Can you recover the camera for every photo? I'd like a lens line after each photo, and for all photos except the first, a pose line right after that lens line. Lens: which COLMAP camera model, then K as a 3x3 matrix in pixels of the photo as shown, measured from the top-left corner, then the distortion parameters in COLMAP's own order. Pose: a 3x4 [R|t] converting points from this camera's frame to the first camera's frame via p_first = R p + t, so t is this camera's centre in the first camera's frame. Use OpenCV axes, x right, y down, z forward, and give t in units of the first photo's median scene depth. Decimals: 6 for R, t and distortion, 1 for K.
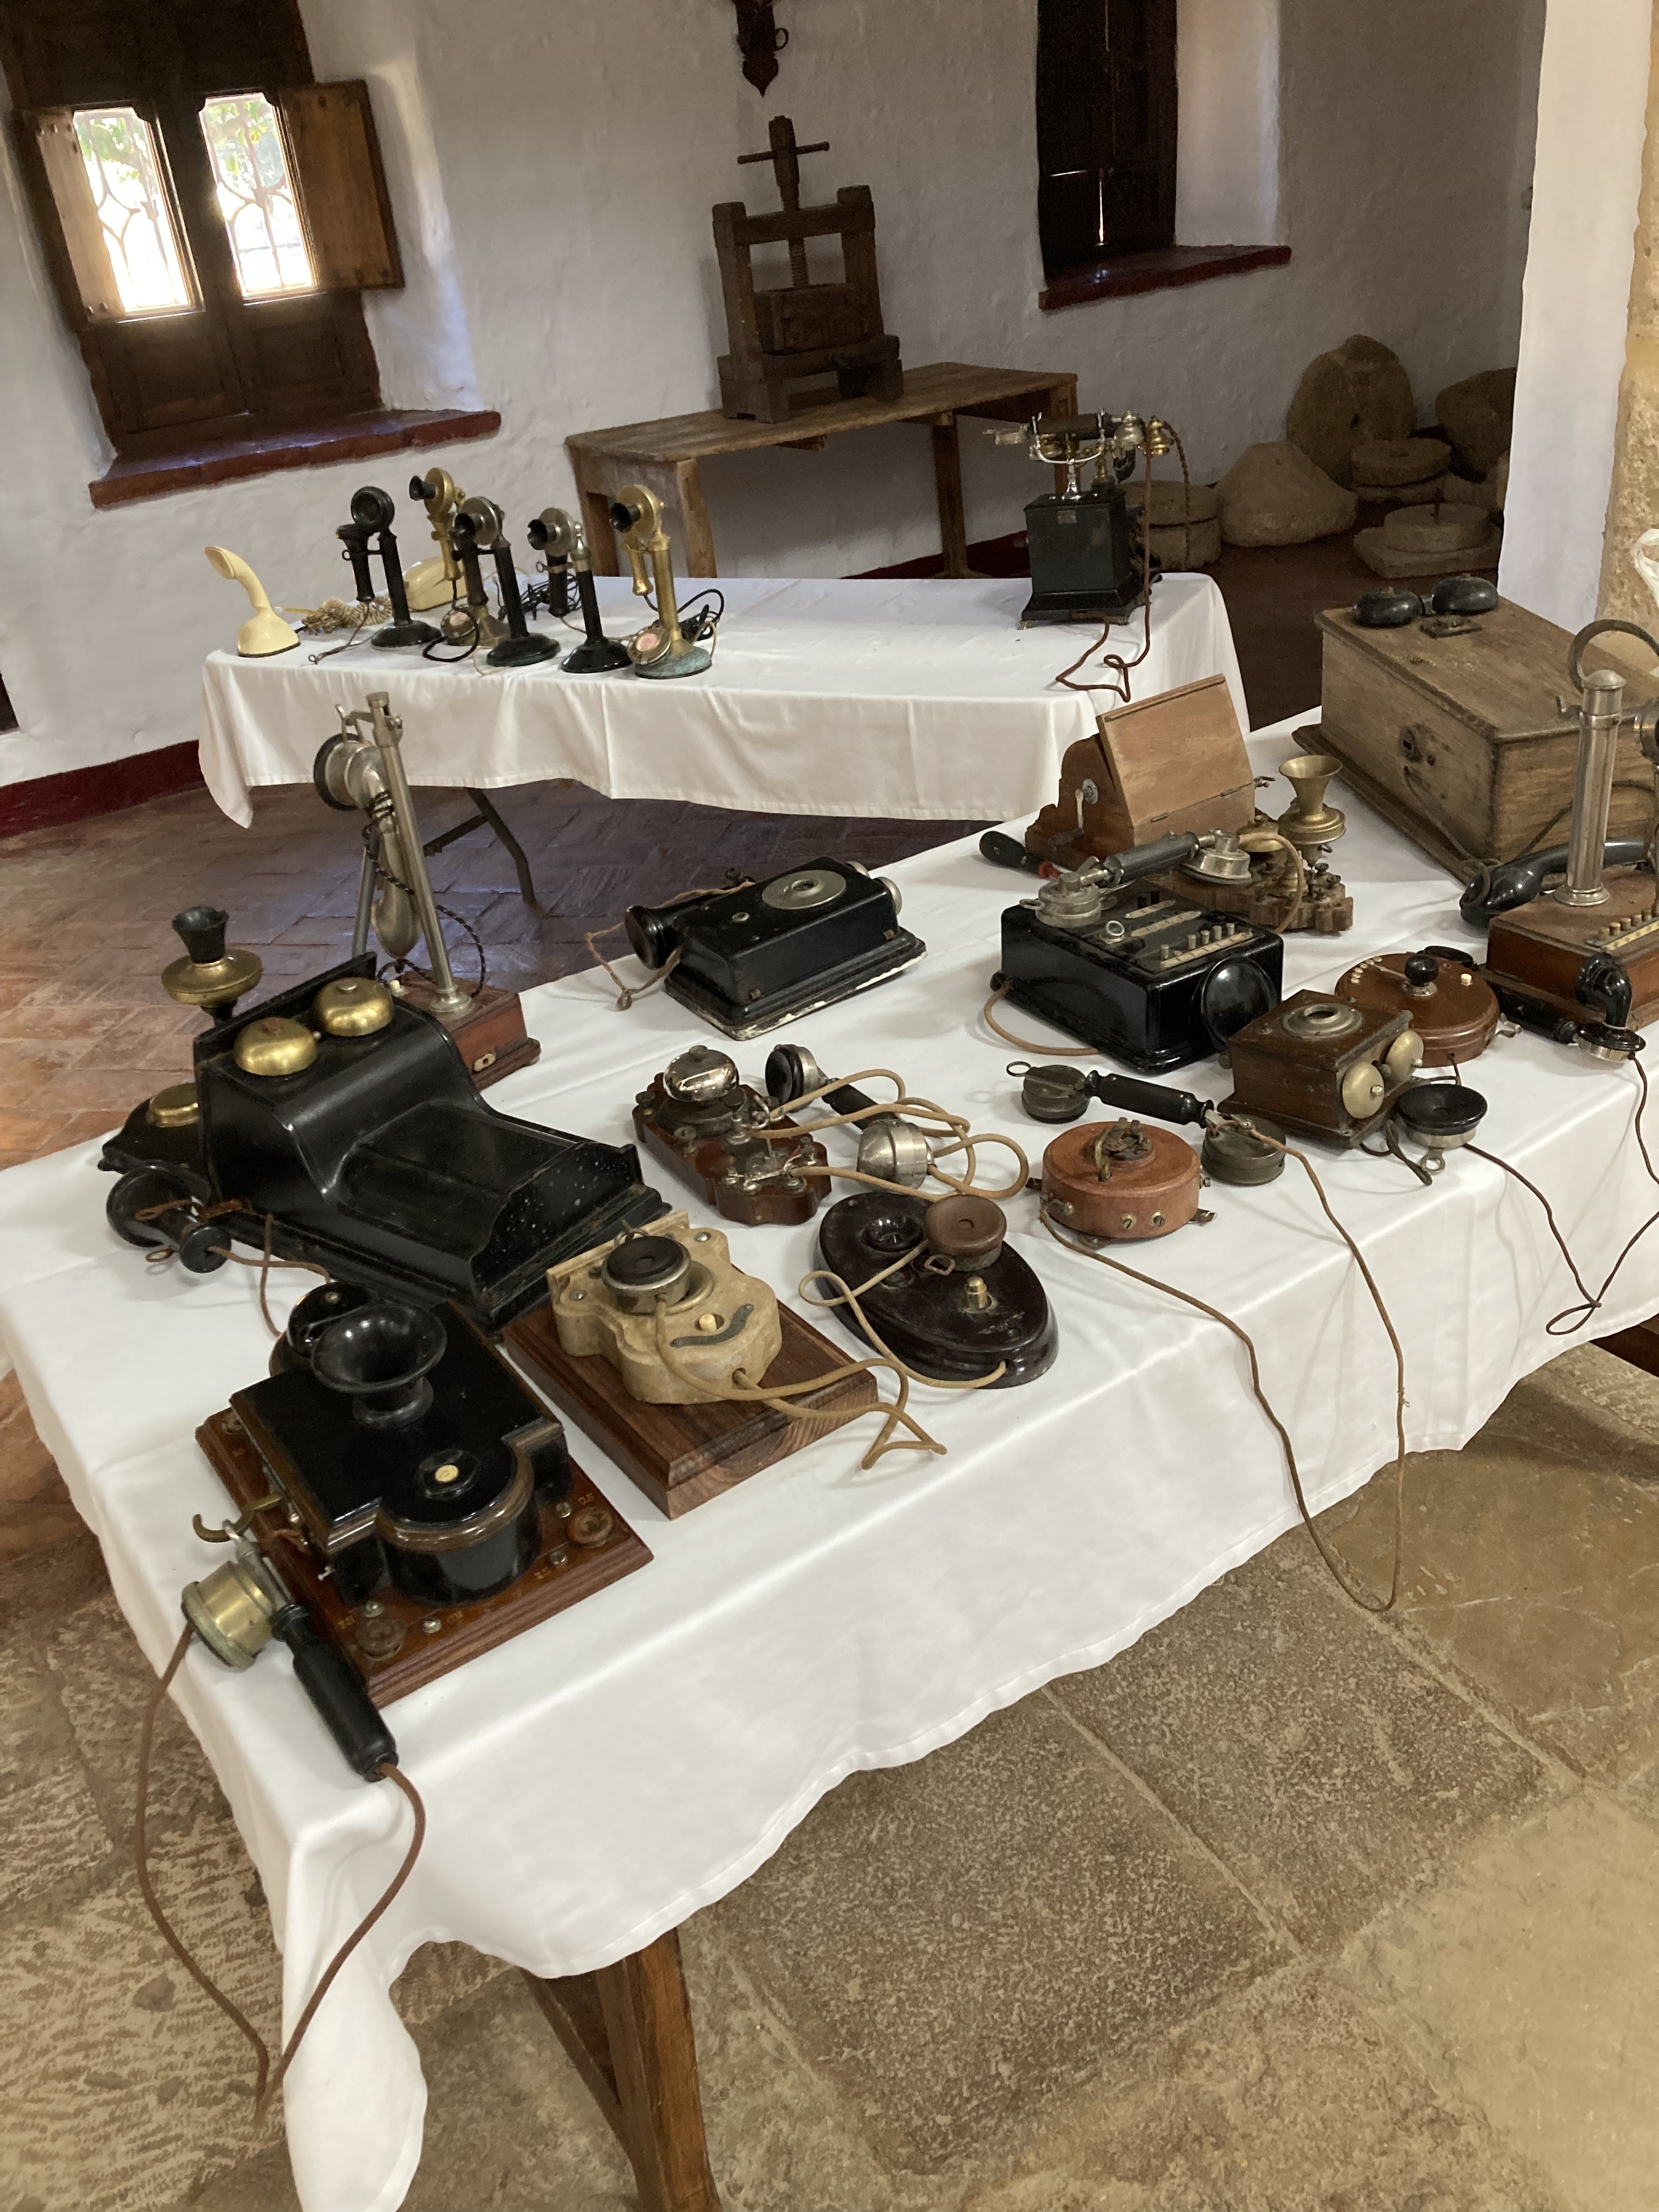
lens RADIAL K [[1811.1, 0, 826.4], [0, 1811.1, 1115.3], [0, 0, 1]] dist [0.059200, -0.047709]
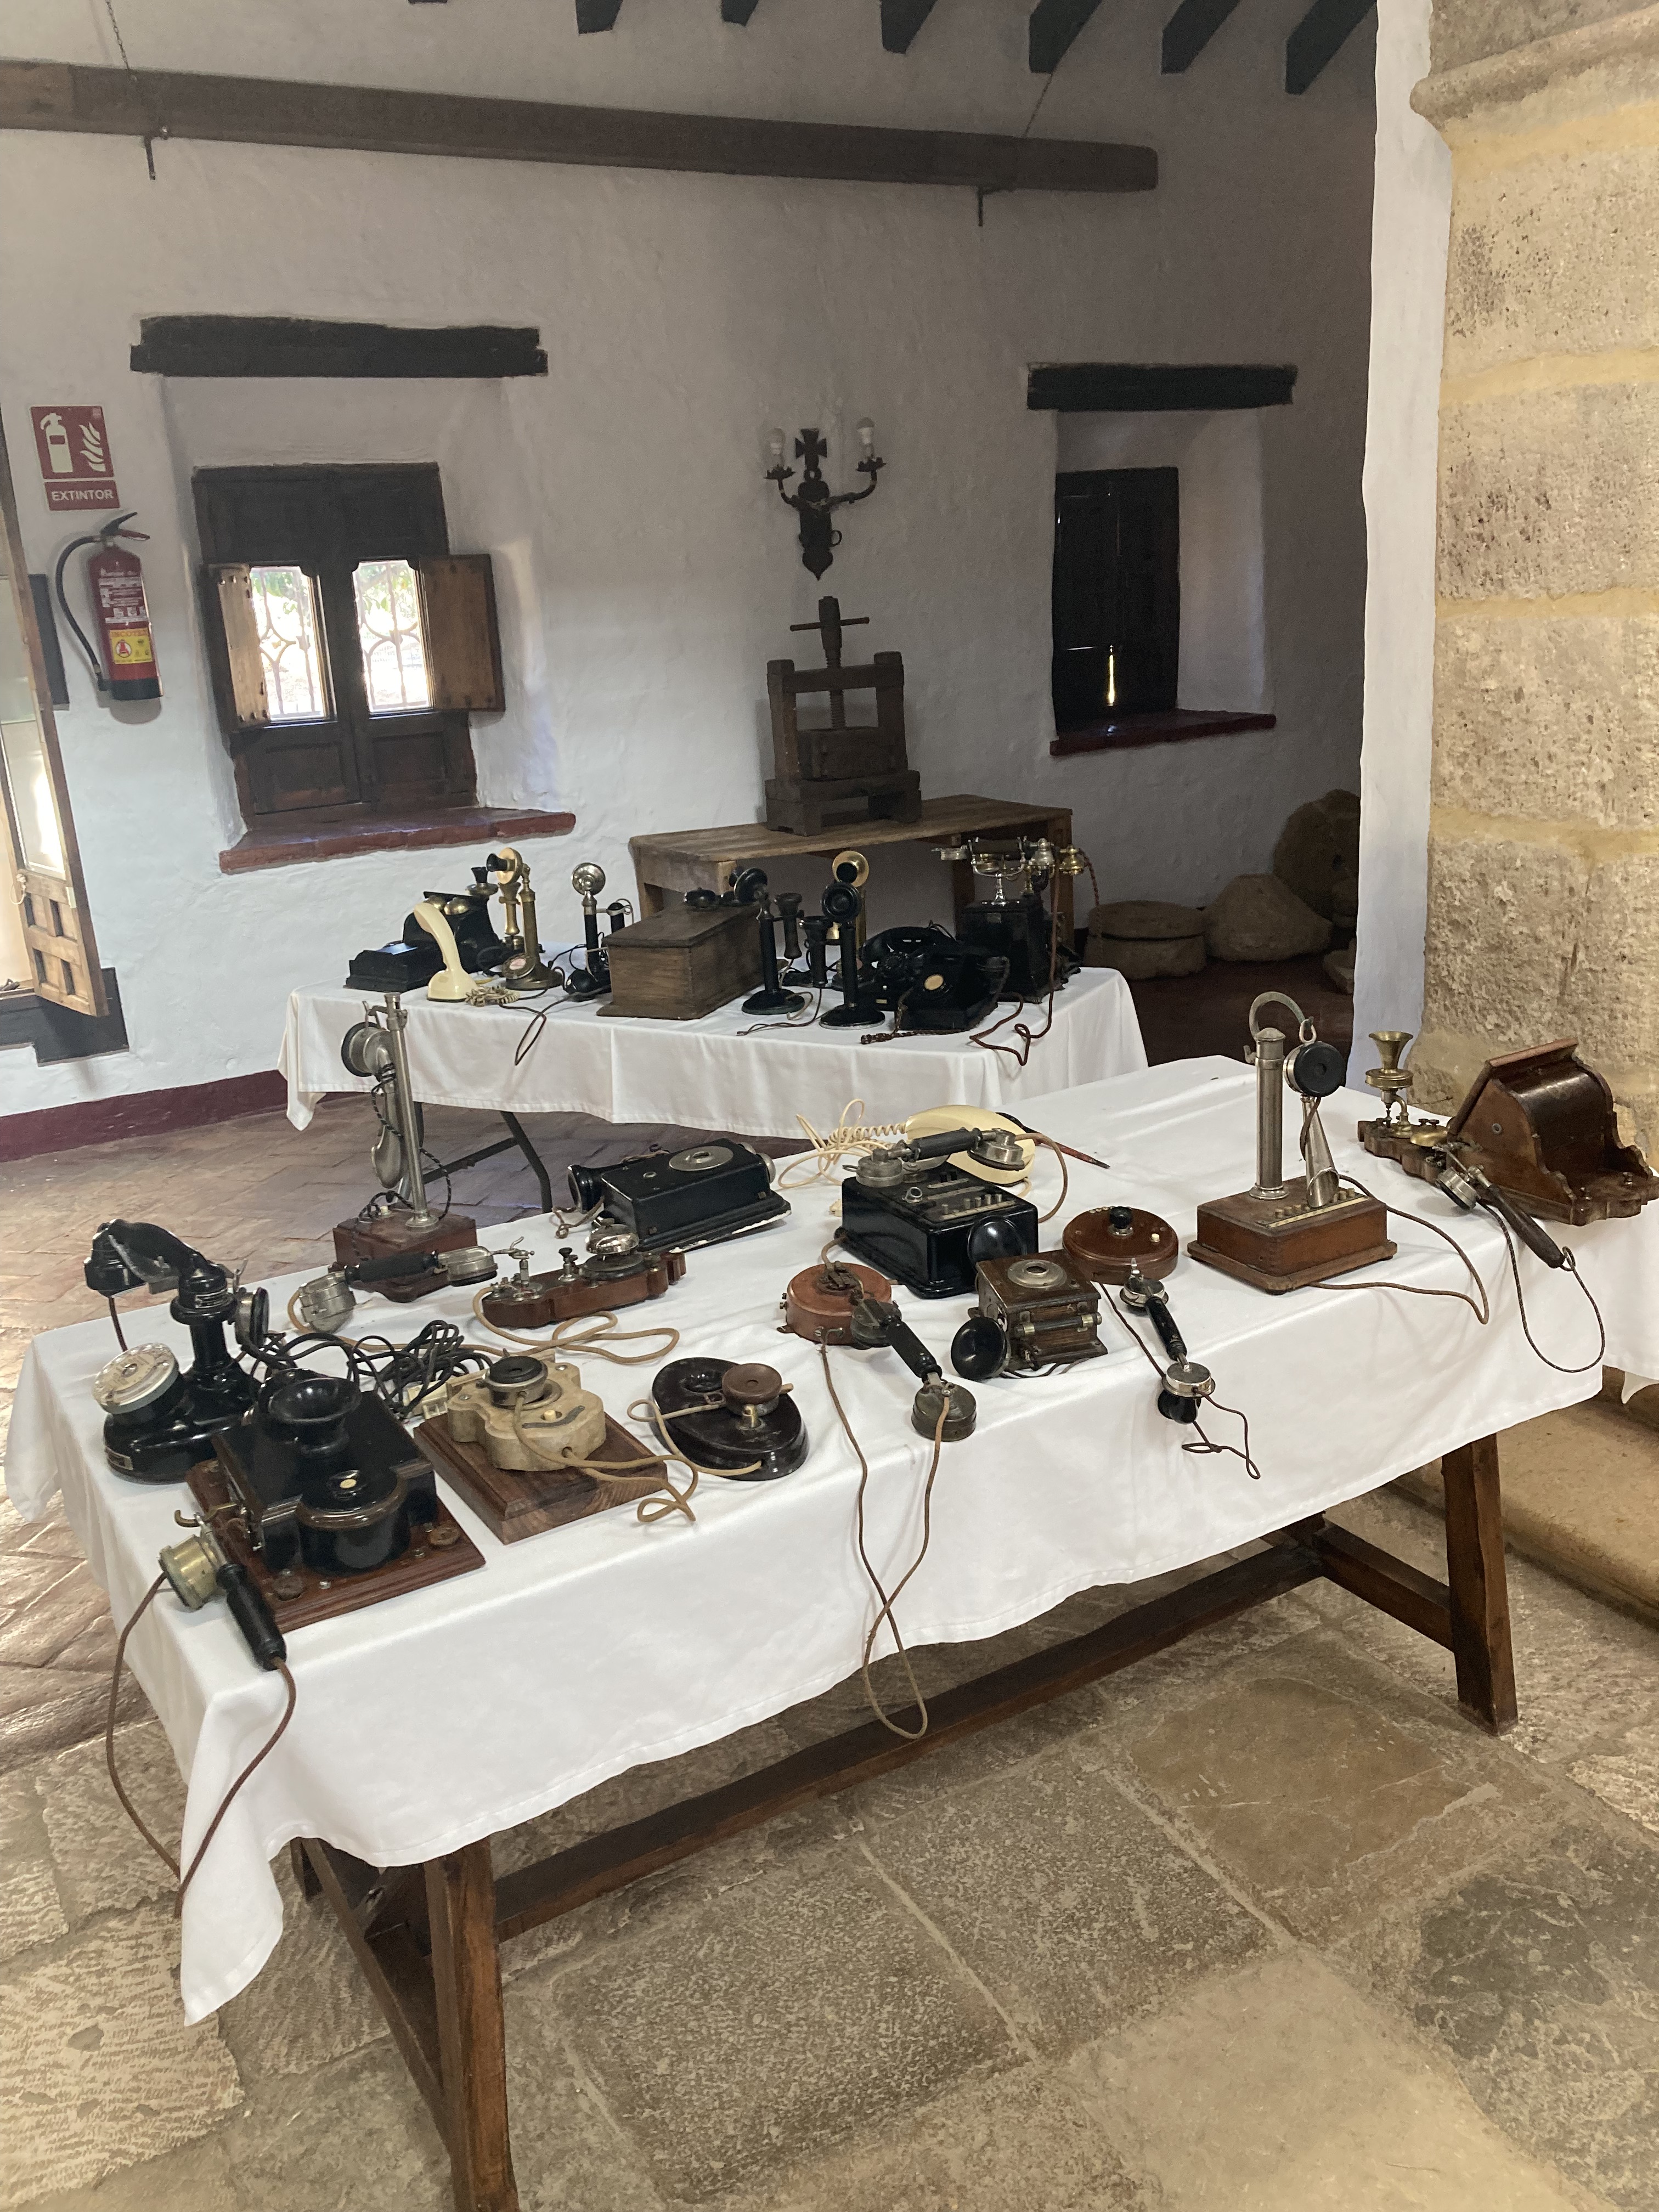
lens RADIAL K [[1811.1, 0, 833.1], [0, 1811.1, 1092.8], [0, 0, 1]] dist [0.059200, -0.047709]
pose [[0.997647, 0.057533, -0.037299, 0.124870], [-0.064342, 0.973524, -0.219342, 0.106870], [0.023692, 0.221226, 0.974935, -0.283194]]
